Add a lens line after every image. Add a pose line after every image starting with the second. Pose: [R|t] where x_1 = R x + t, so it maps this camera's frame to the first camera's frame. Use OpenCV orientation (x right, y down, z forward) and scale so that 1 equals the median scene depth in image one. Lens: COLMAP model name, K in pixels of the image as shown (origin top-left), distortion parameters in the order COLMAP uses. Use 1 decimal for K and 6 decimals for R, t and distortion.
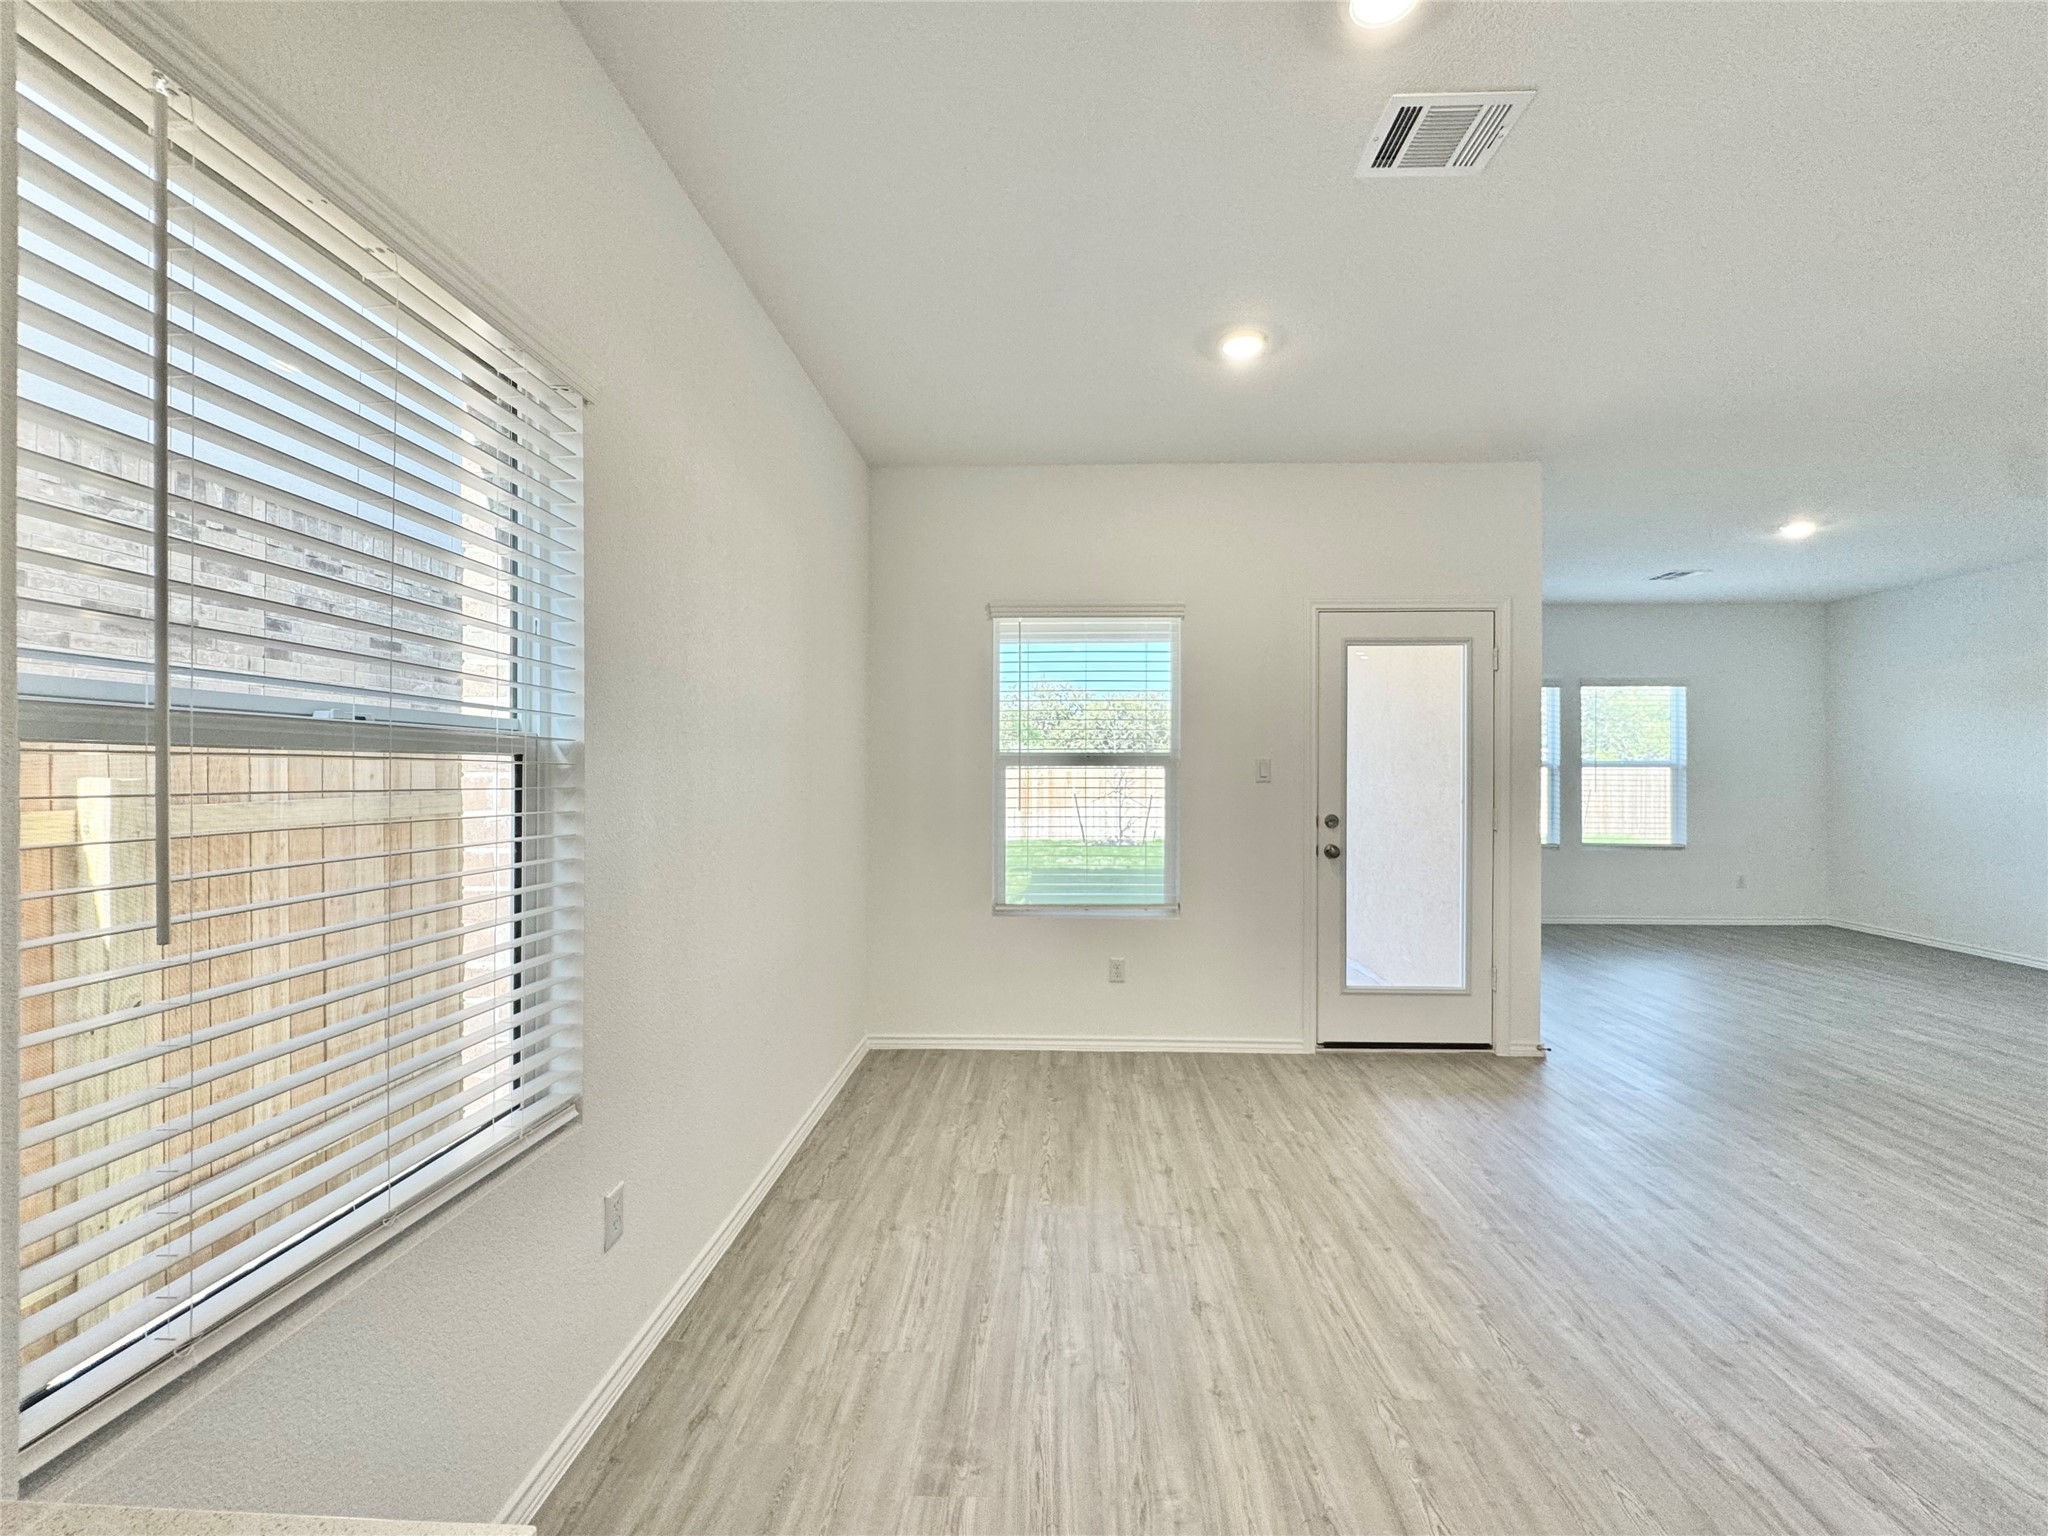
lens RADIAL K [[894.1, 0, 1024.0], [0, 894.1, 768.0], [0, 0, 1]] dist [-0.000270, 0.000189]
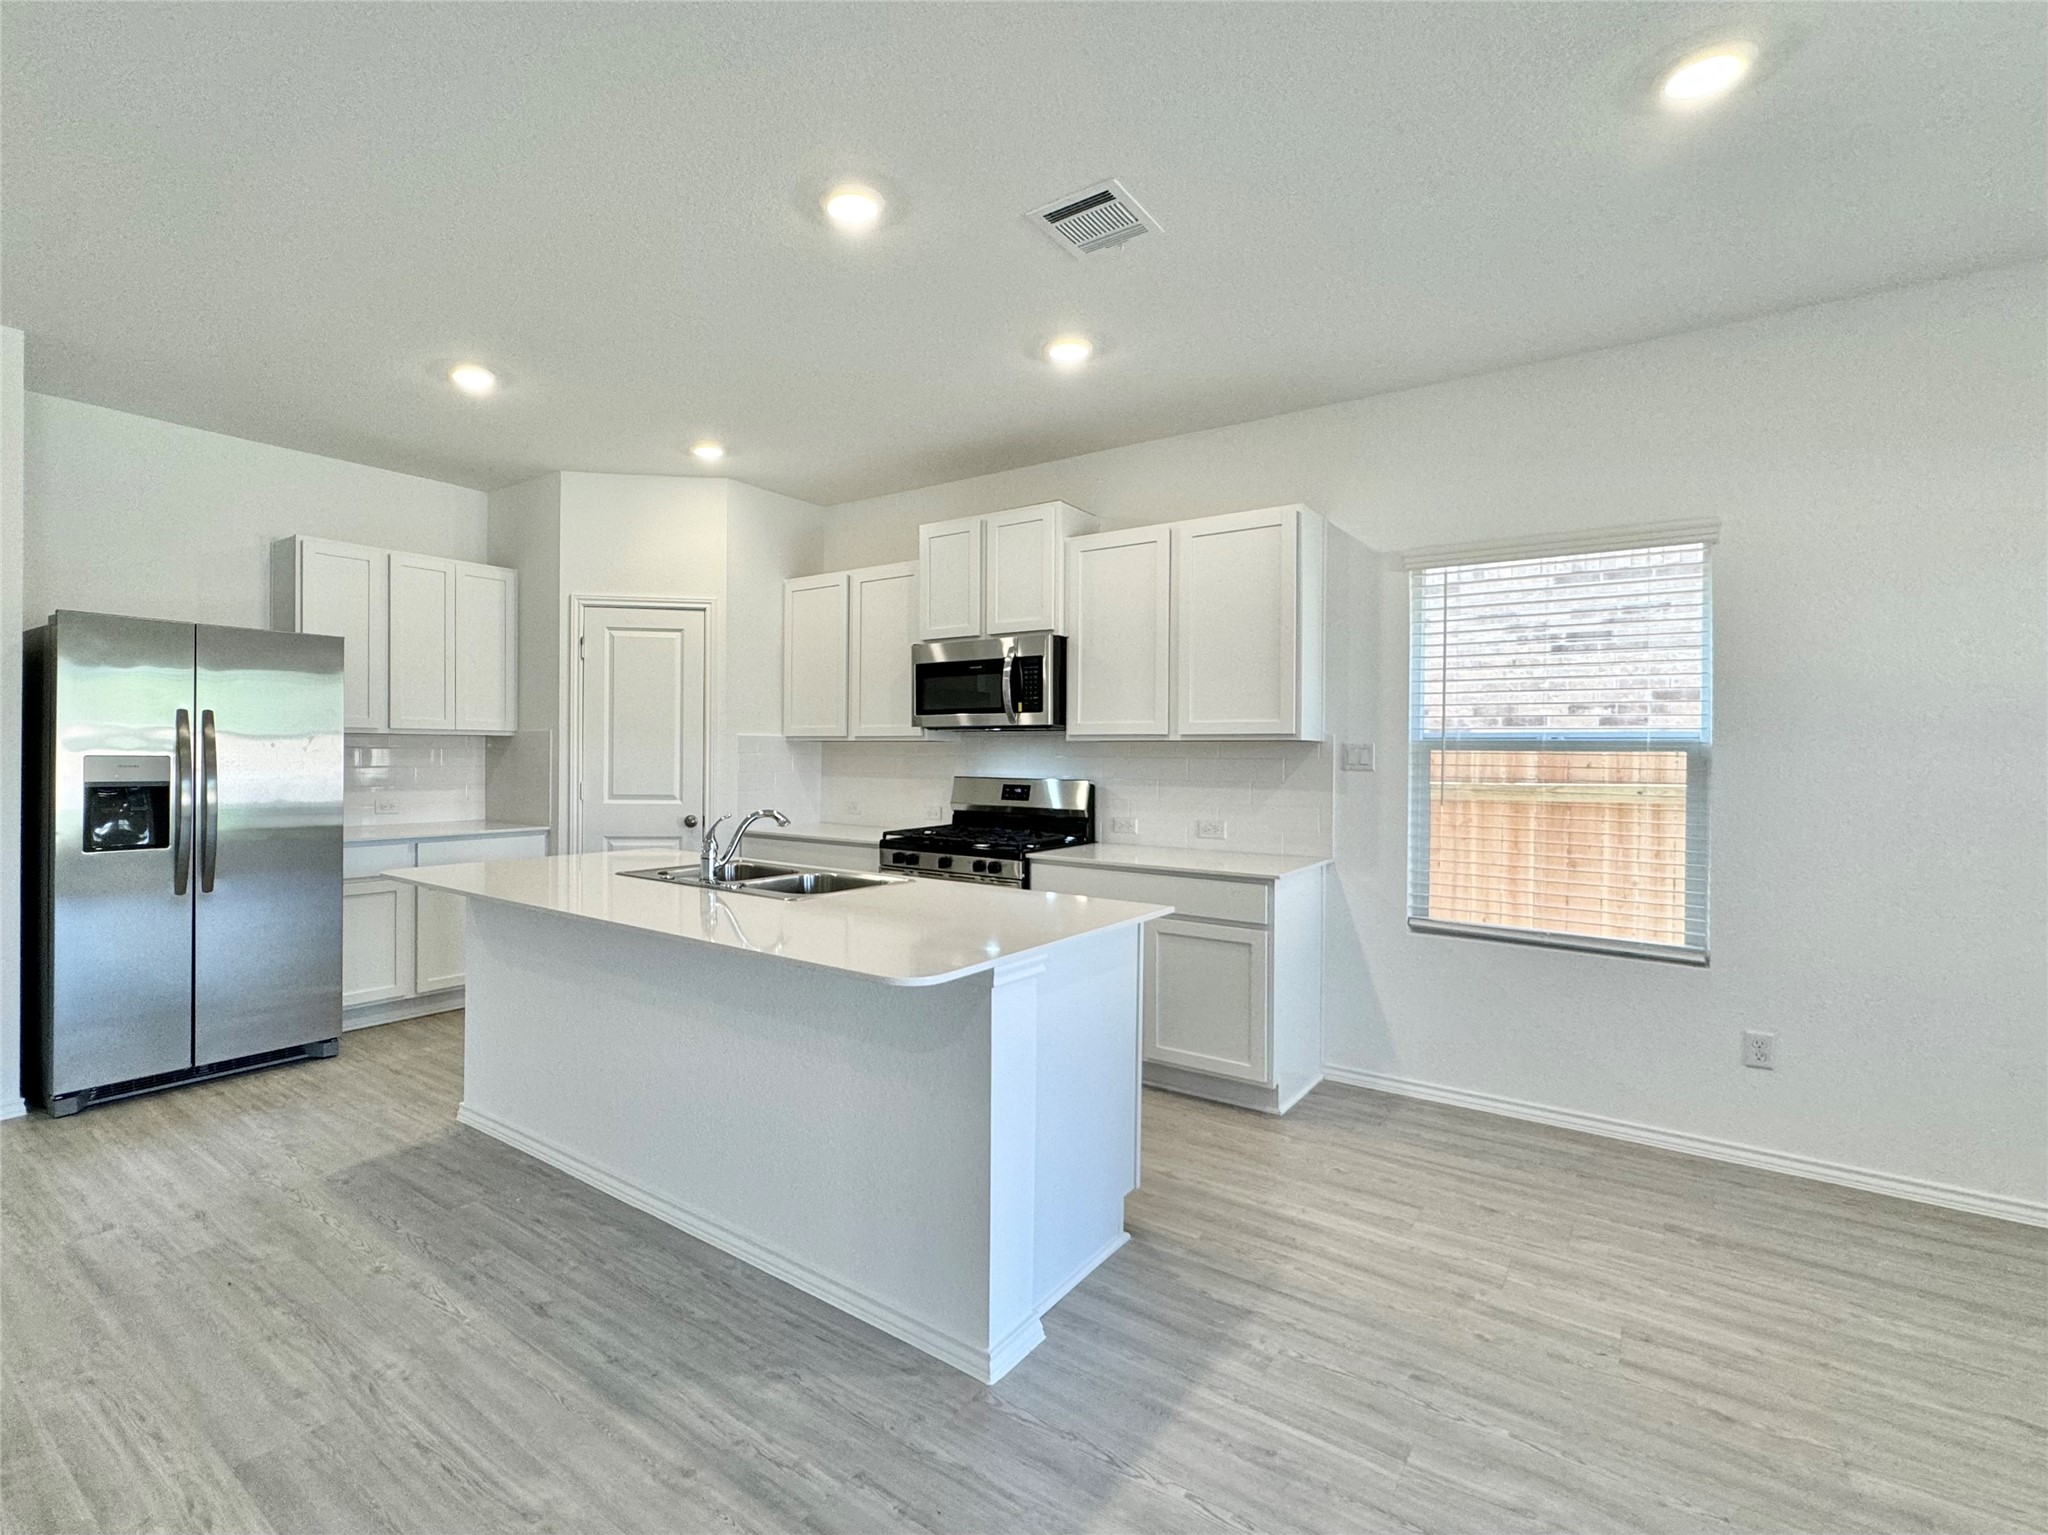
lens RADIAL K [[1021.0, 0, 983.4], [0, 1021.0, 766.1], [0, 0, 1]] dist [-0.001260, 0.001406]
pose [[-0.526026, 0.004986, -0.850454, 1.747426], [-0.006965, 0.999924, 0.010170, 0.005560], [0.850440, 0.011273, -0.525951, 0.796409]]
